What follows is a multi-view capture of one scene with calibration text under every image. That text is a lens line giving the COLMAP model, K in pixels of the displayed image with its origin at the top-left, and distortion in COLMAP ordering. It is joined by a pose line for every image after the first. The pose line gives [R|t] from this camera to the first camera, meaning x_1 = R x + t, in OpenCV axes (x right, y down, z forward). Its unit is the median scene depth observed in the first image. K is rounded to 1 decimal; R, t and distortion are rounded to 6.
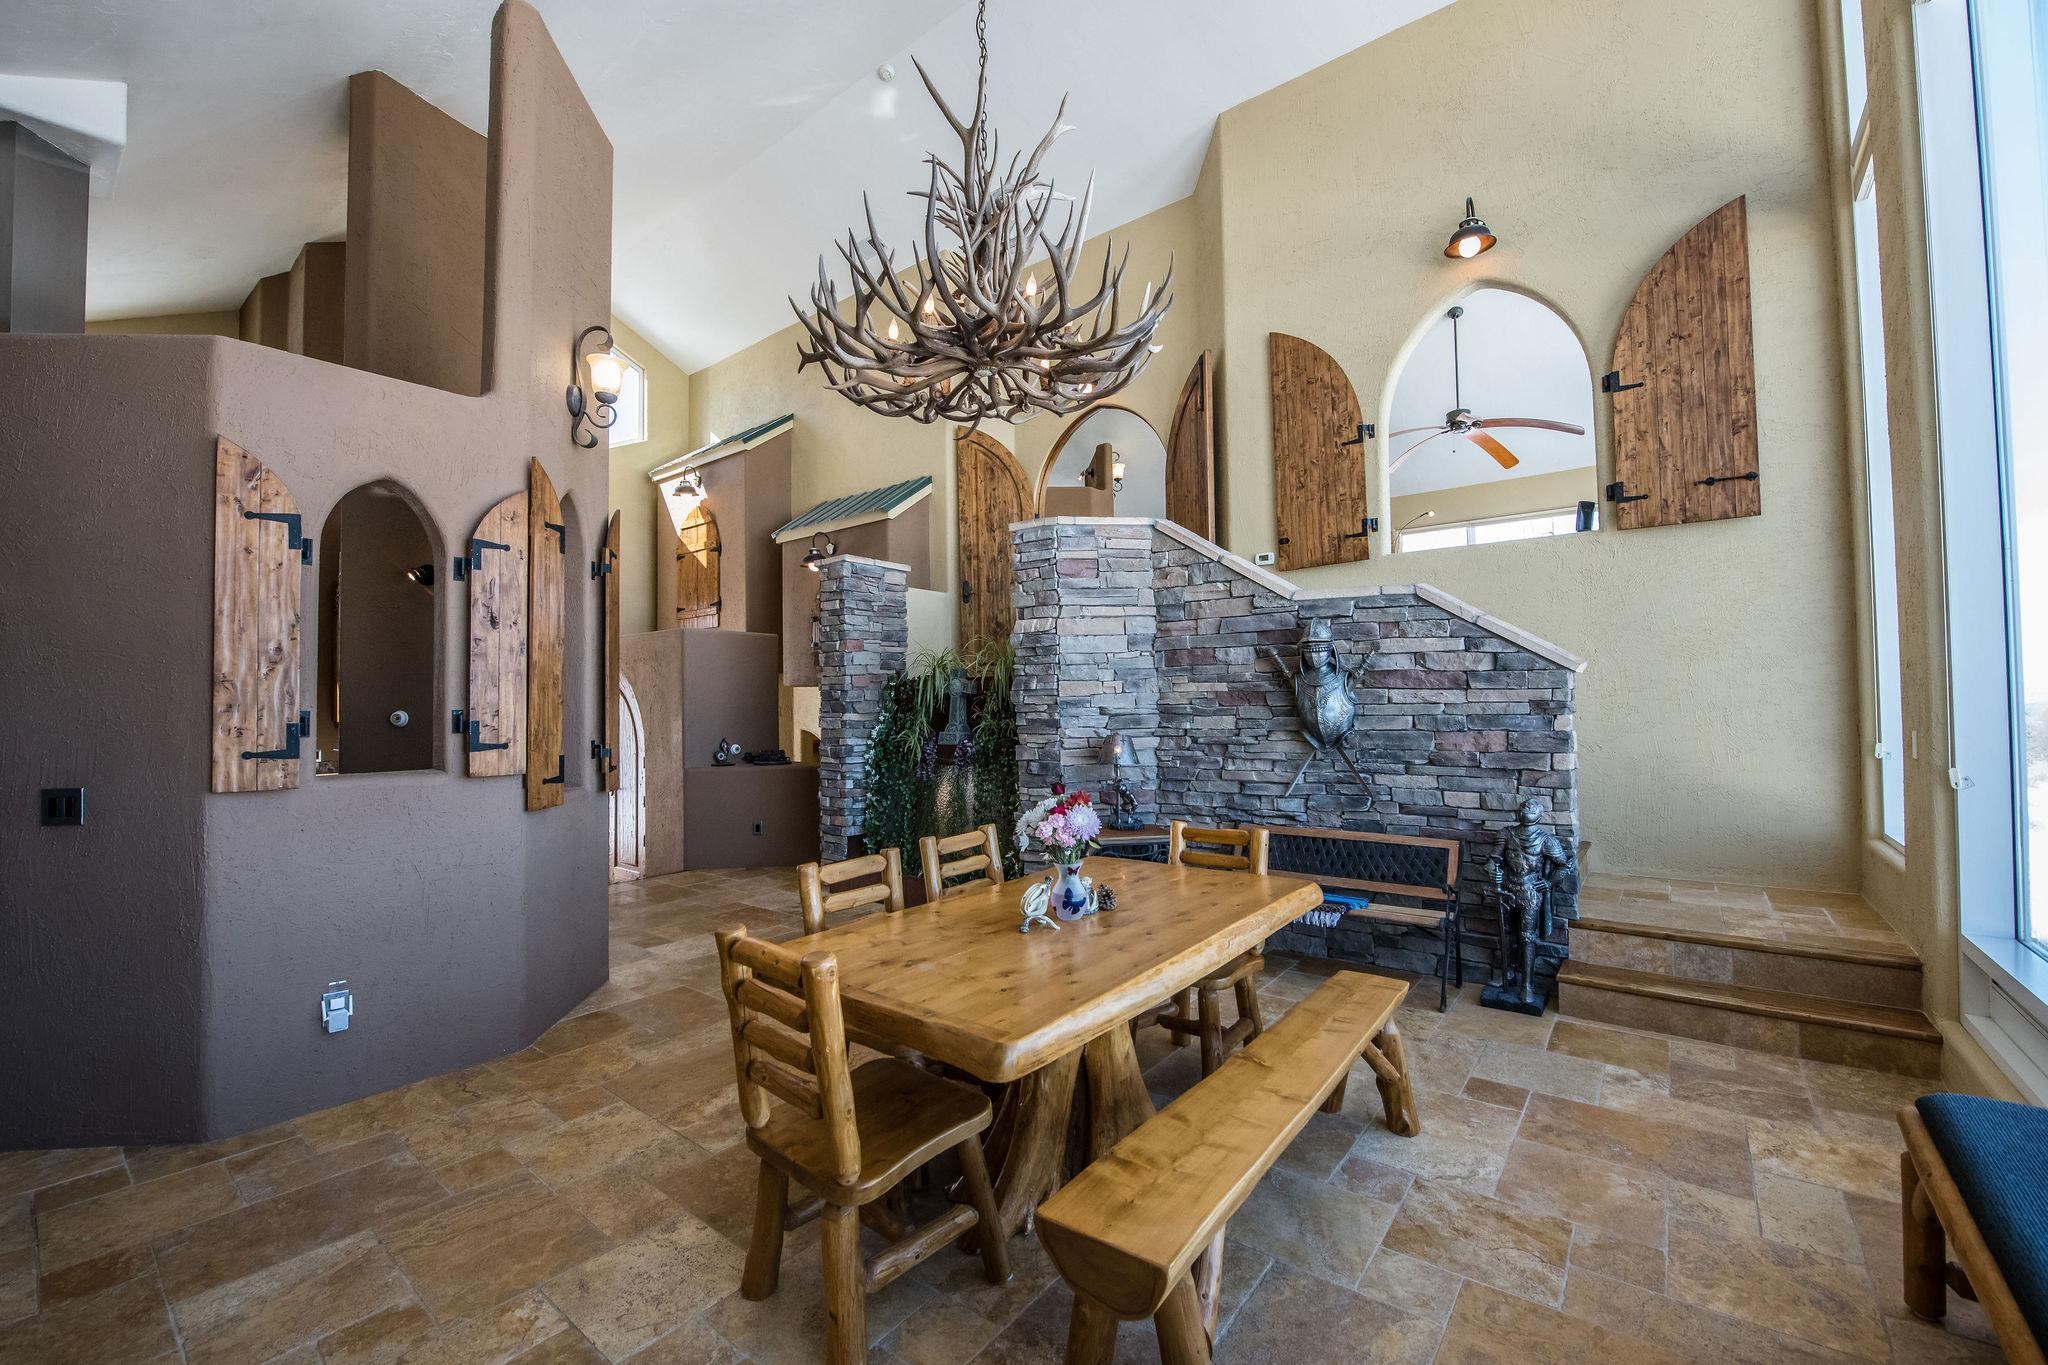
lens RADIAL K [[824.0, 0, 1017.2], [0, 824.0, 681.8], [0, 0, 1]] dist [-0.010745, -0.000726]
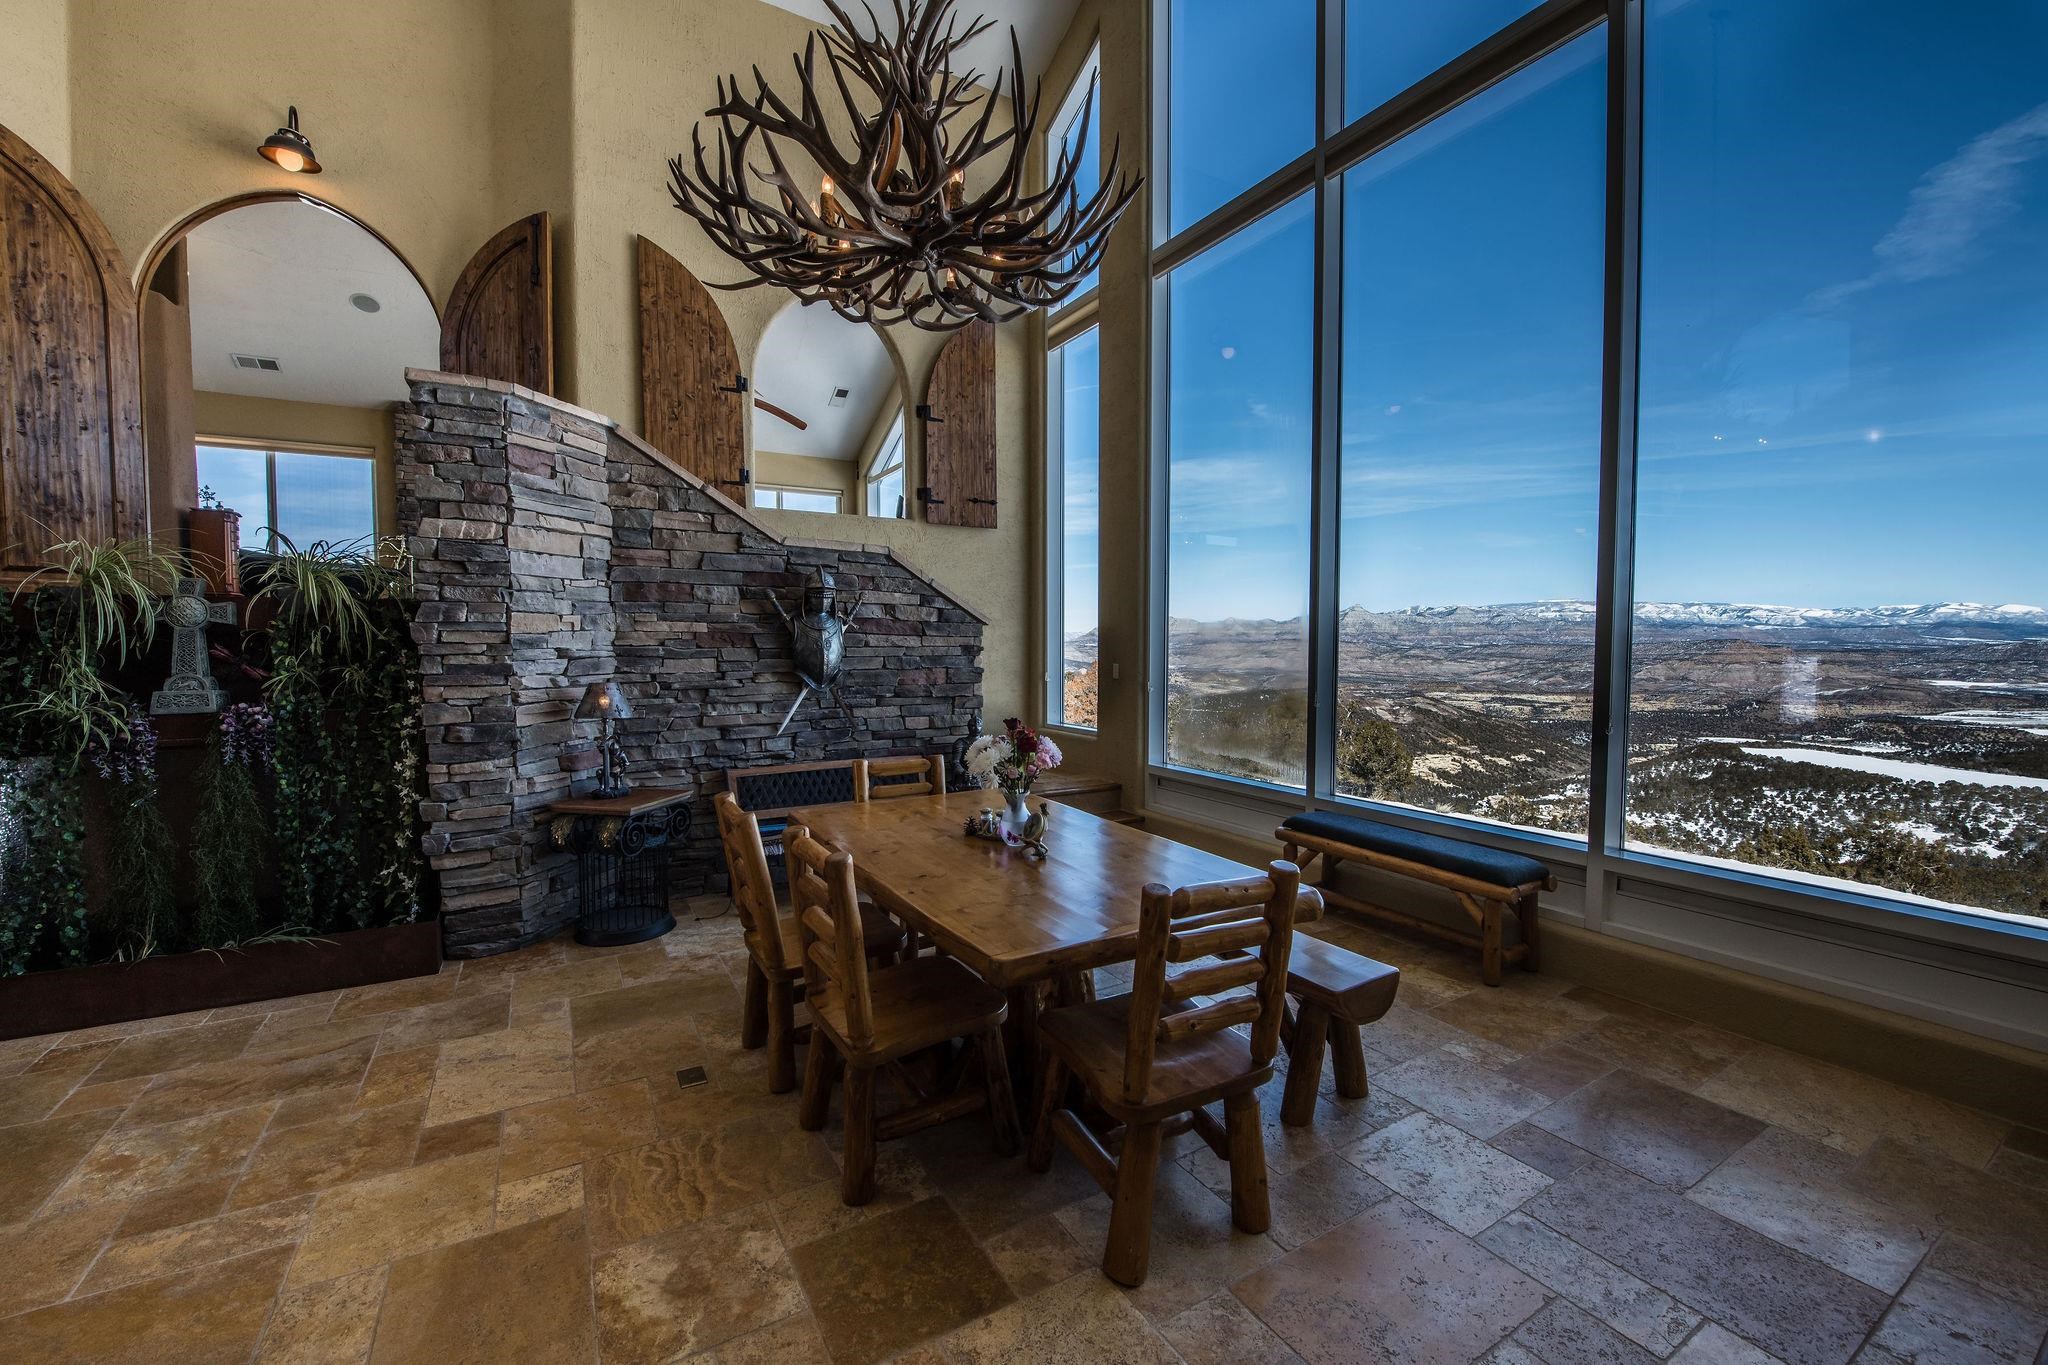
lens RADIAL K [[824.0, 0, 1017.1], [0, 824.0, 683.7], [0, 0, 1]] dist [-0.010745, -0.000726]
pose [[0.362146, -0.031515, 0.931588, -0.479602], [-0.028706, 0.998577, 0.044940, 0.017501], [-0.931679, -0.043017, 0.360726, 0.327270]]
